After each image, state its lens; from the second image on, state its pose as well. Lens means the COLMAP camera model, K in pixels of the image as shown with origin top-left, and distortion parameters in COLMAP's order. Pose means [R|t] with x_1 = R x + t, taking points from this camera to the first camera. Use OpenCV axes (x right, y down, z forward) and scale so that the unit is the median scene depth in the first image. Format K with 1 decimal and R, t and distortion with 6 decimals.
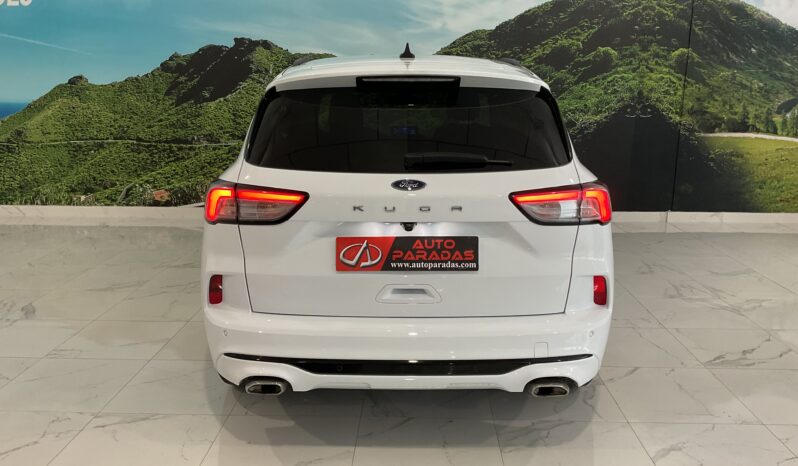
lens RADIAL K [[651.7, 0, 399.0], [0, 651.7, 233.0], [0, 0, 1]] dist [0.076911, -0.142536]
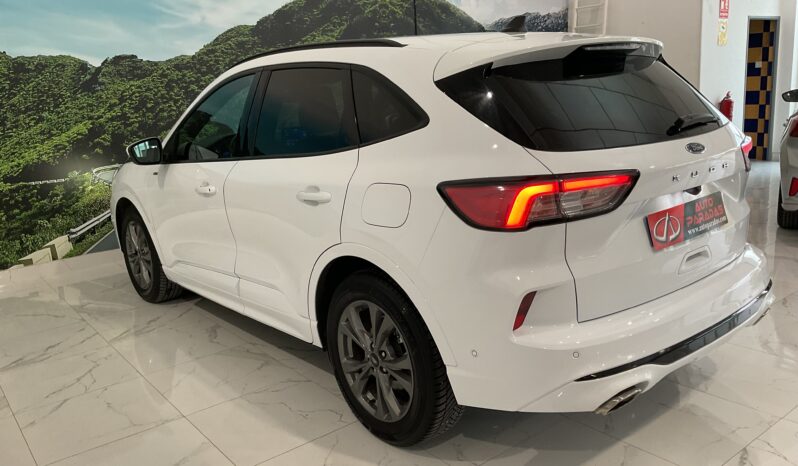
lens RADIAL K [[651.7, 0, 399.0], [0, 651.7, 233.0], [0, 0, 1]] dist [0.076911, -0.142536]
pose [[0.764562, -0.192828, 0.615031, -0.329858], [0.203100, 0.977665, 0.054045, -0.031821], [-0.611716, 0.083592, 0.786649, 0.170276]]
